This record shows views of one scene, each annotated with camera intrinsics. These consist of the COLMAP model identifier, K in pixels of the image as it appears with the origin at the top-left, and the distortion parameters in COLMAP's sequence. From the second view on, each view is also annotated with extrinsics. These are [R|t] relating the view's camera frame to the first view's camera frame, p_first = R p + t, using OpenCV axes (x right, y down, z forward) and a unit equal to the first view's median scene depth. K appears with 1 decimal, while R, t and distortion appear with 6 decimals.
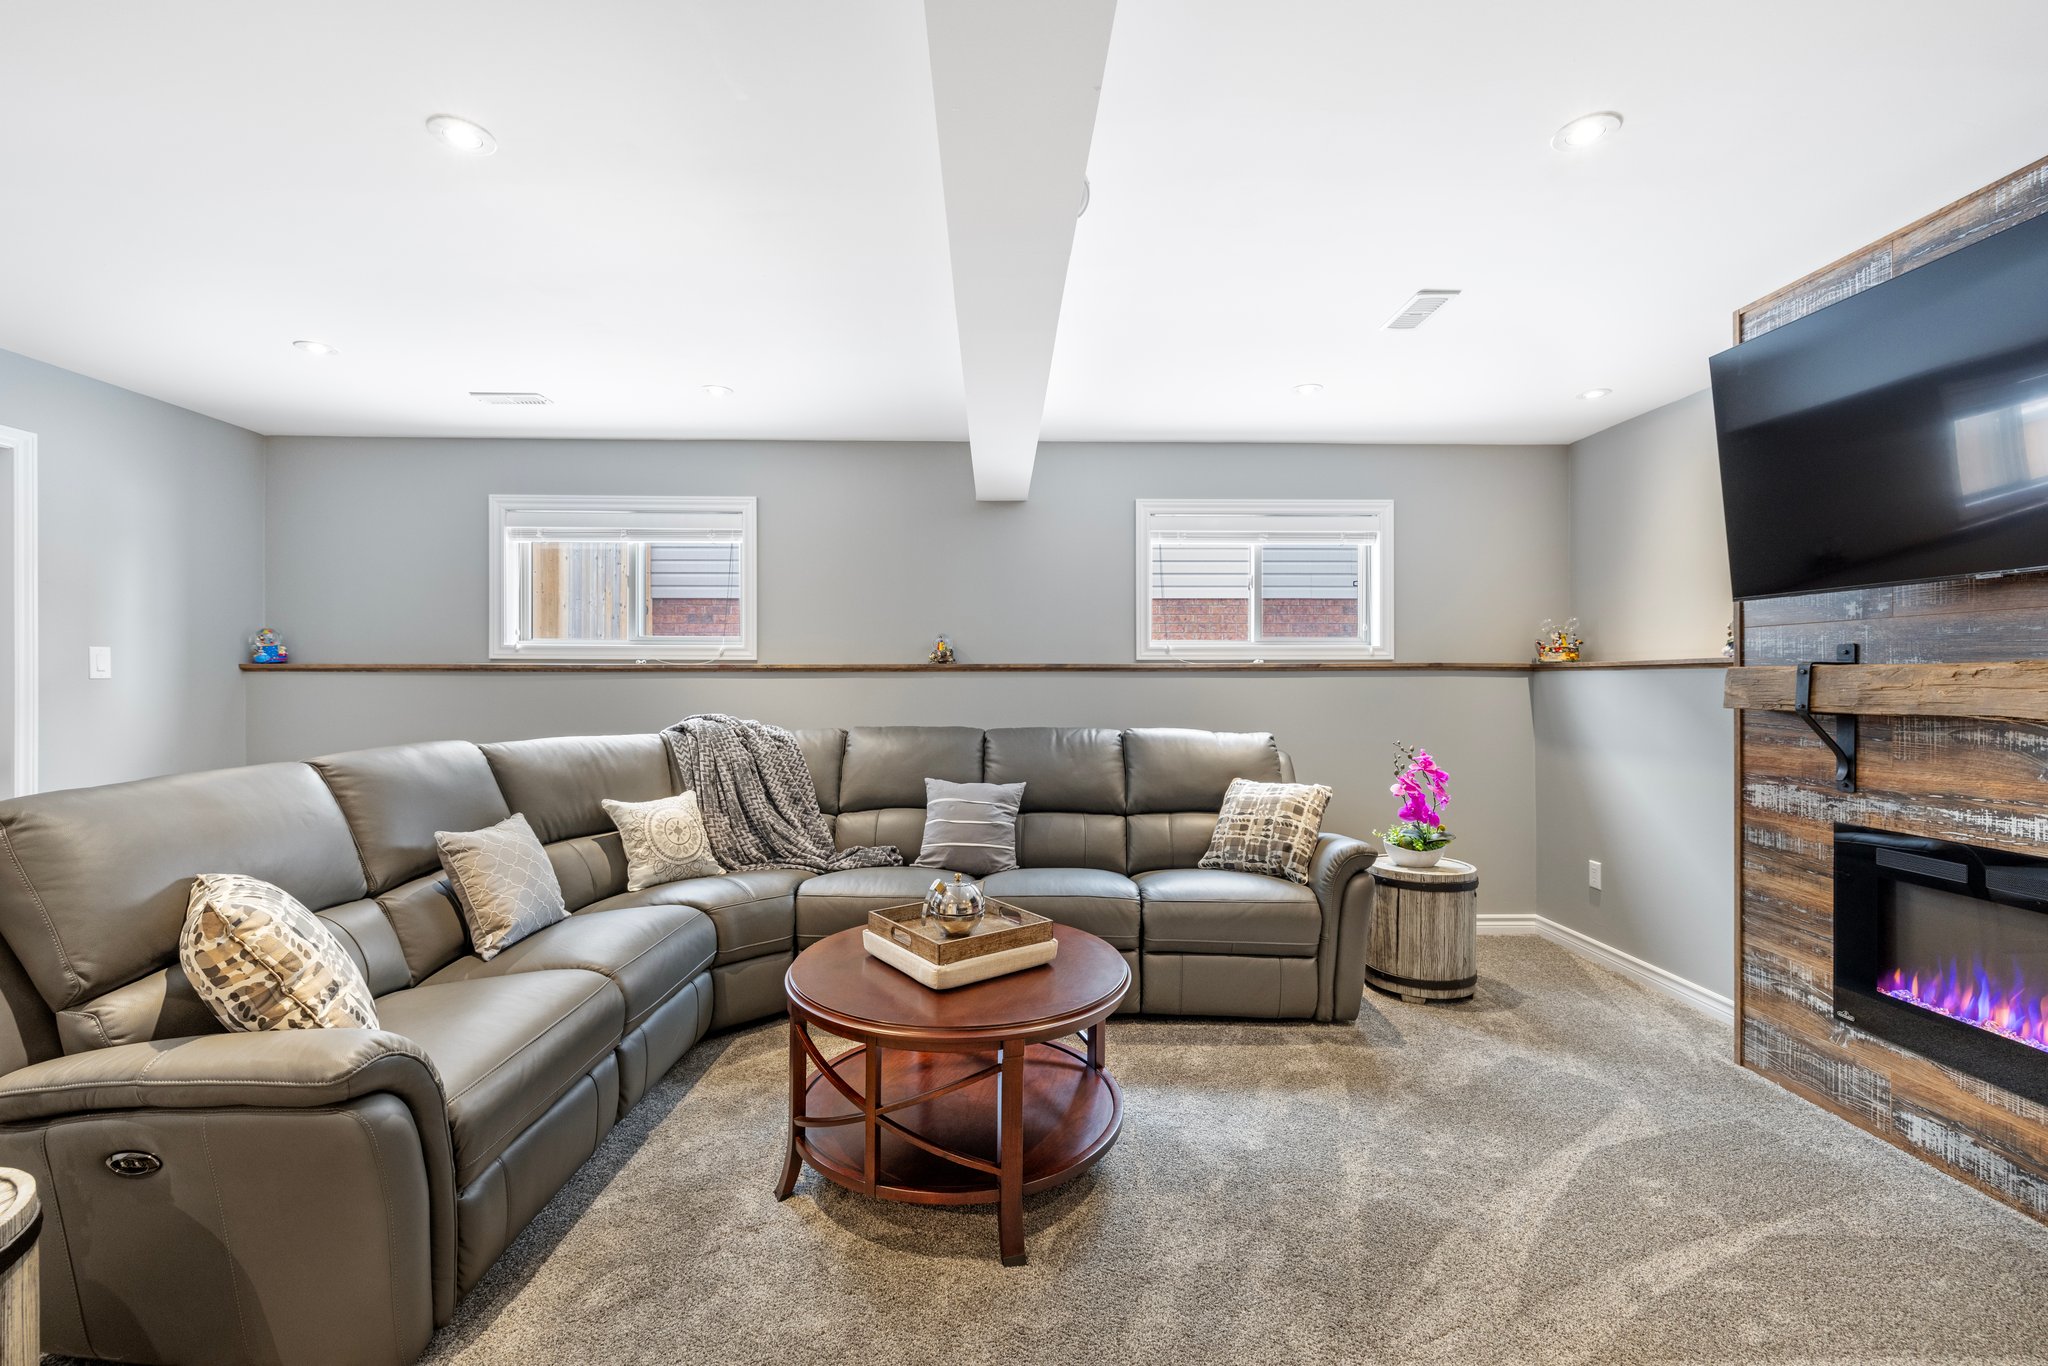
lens RADIAL K [[852.4, 0, 1024.0], [0, 852.4, 682.5], [0, 0, 1]] dist [-0.004010, 0.000495]
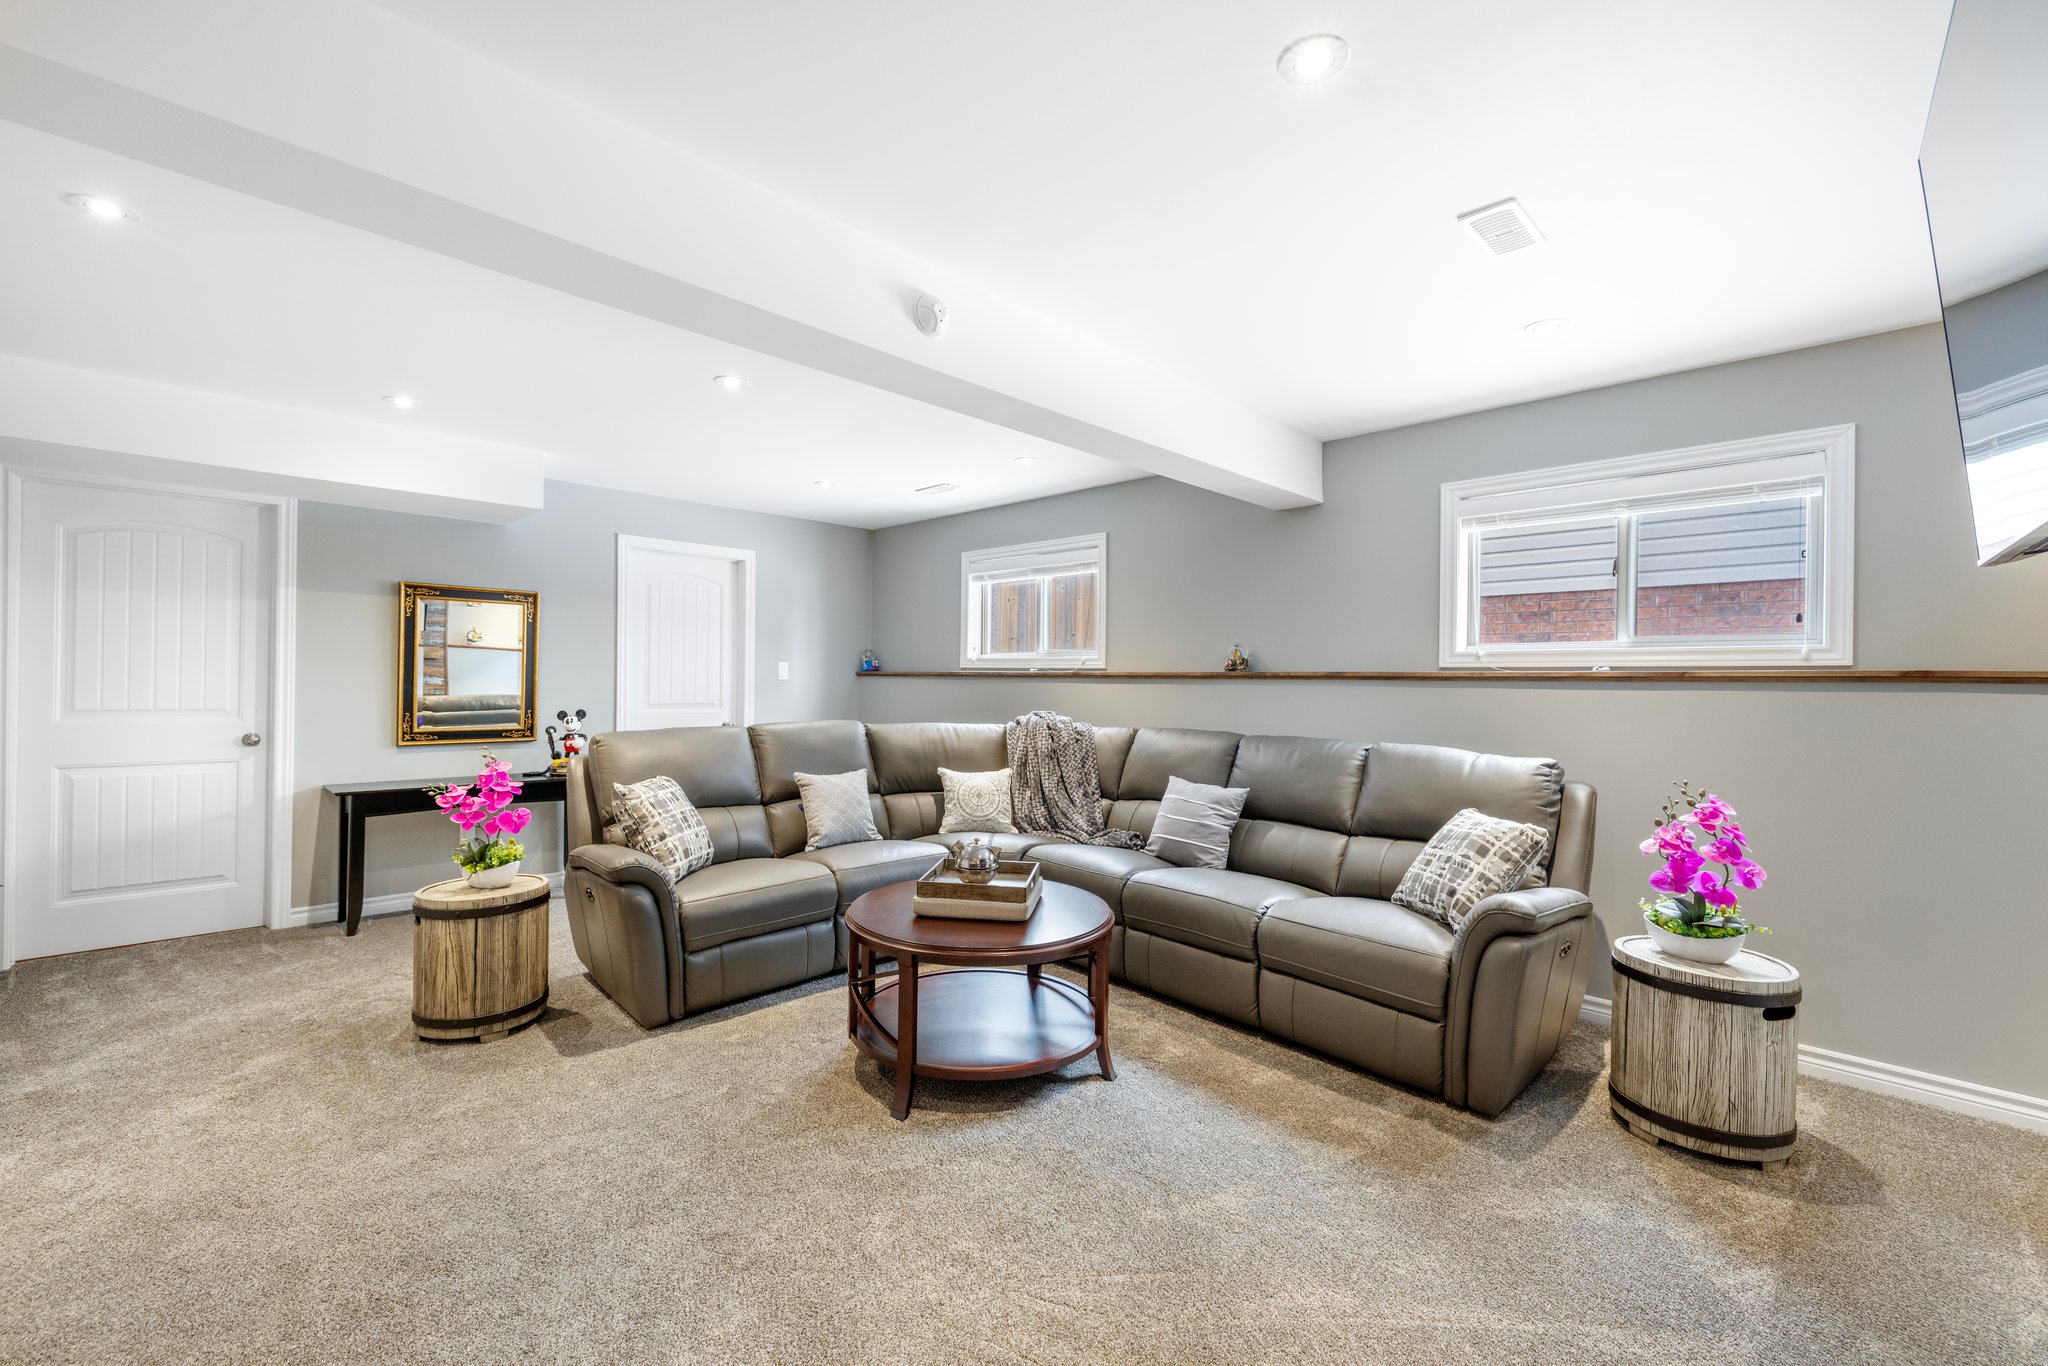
lens RADIAL K [[852.4, 0, 1025.3], [0, 852.4, 681.9], [0, 0, 1]] dist [-0.004010, 0.000495]
pose [[0.694031, 0.009178, -0.719886, 0.609790], [-0.013849, 0.999904, -0.000604, -0.006522], [0.719812, 0.010389, 0.694092, 0.111026]]
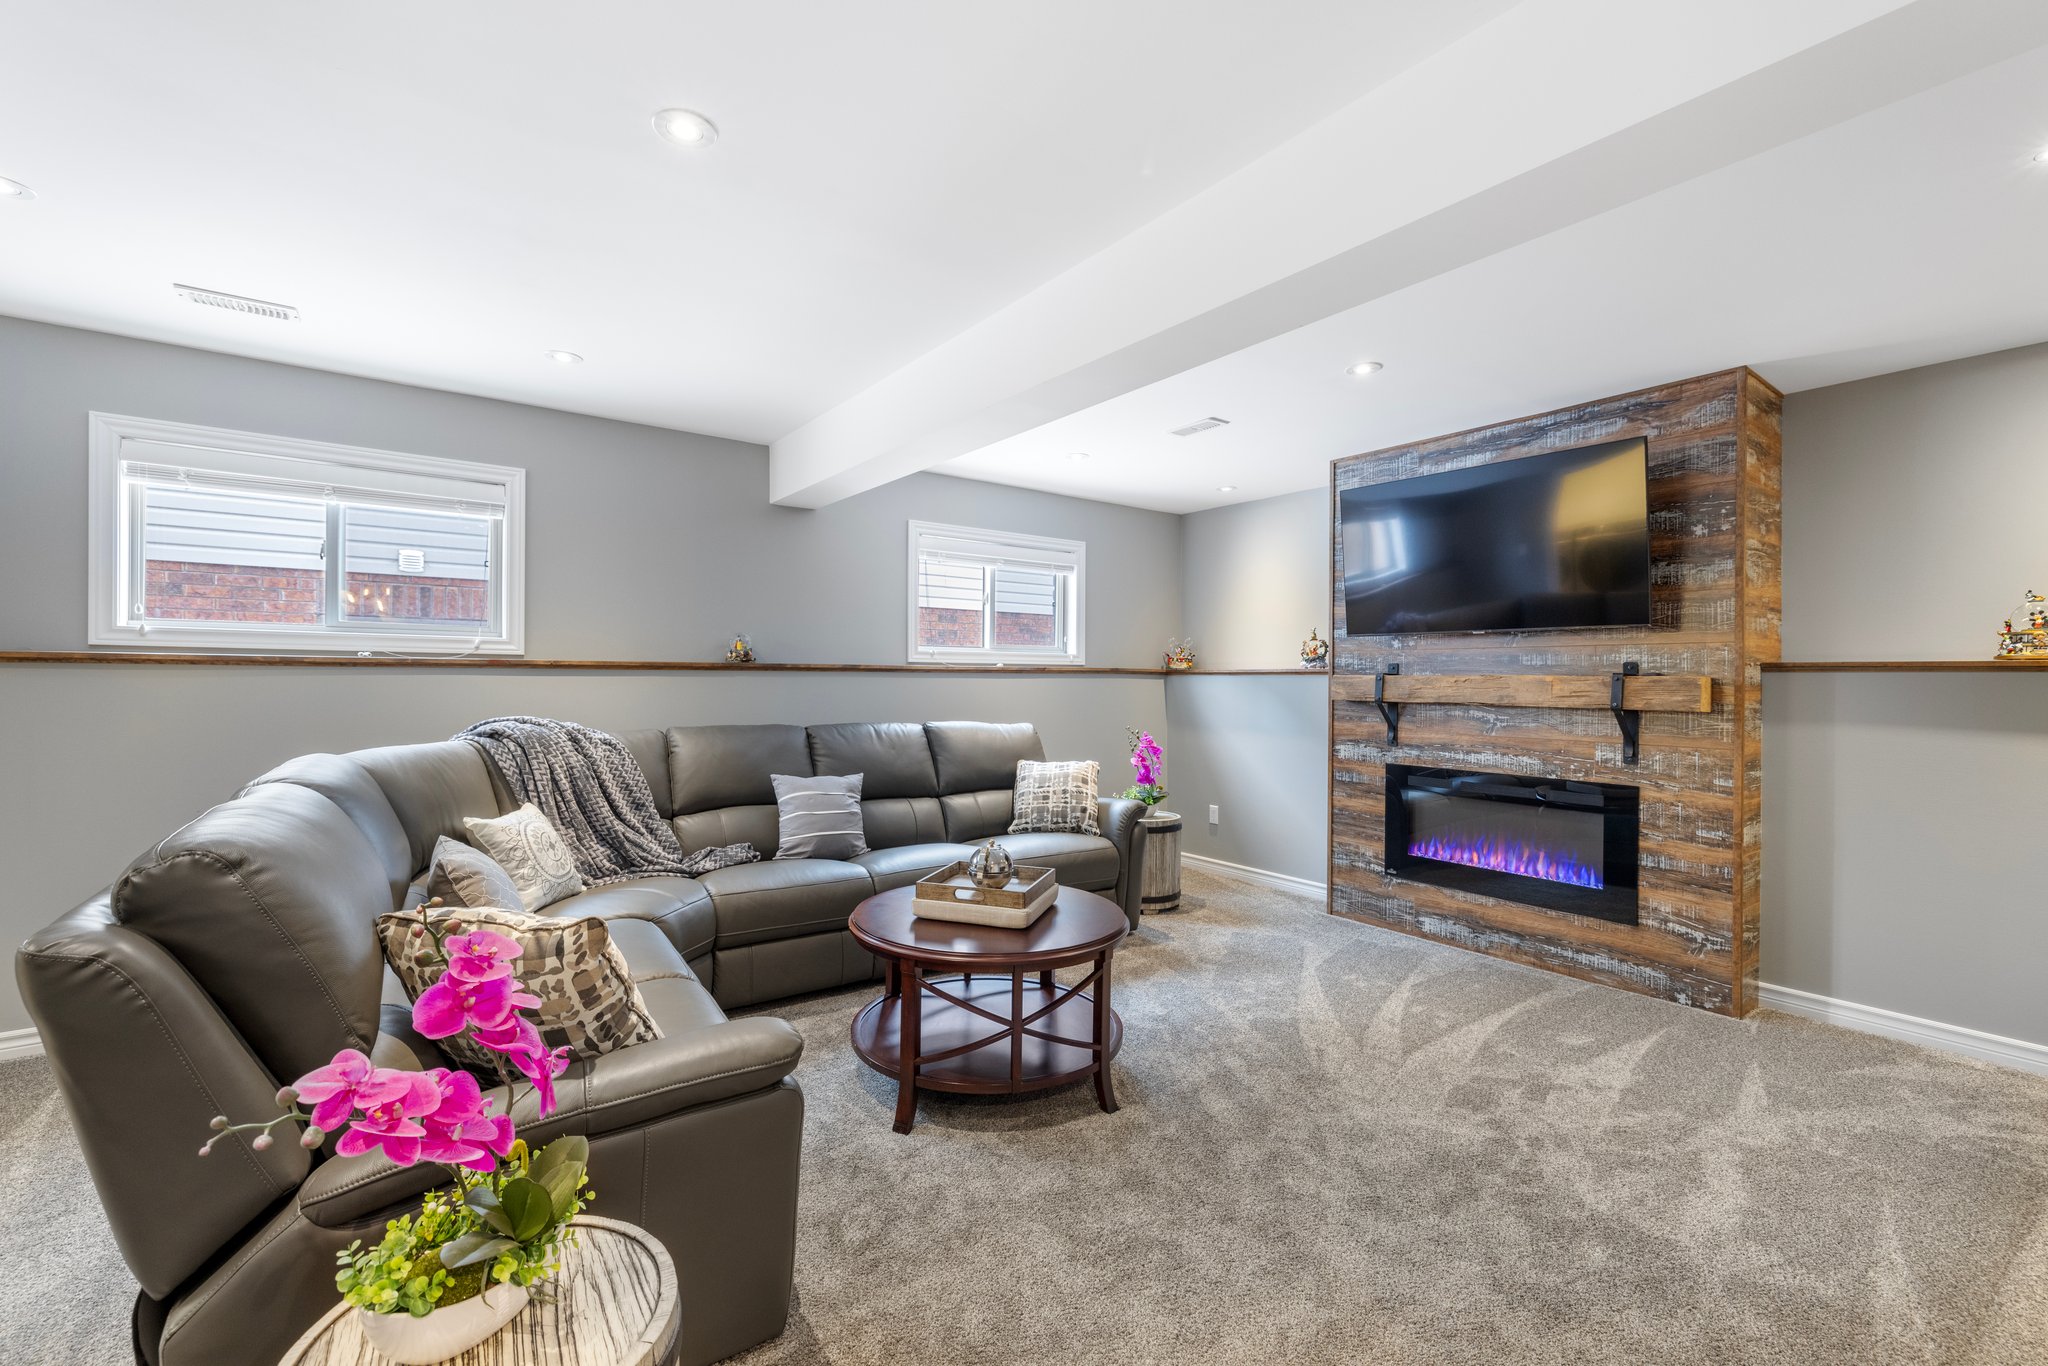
lens RADIAL K [[852.4, 0, 1023.4], [0, 852.4, 682.9], [0, 0, 1]] dist [-0.004010, 0.000495]
pose [[0.821104, 0.003519, 0.570768, -0.505811], [-0.005679, 0.999982, 0.002004, -0.002470], [-0.570750, -0.004886, 0.821109, -0.019606]]
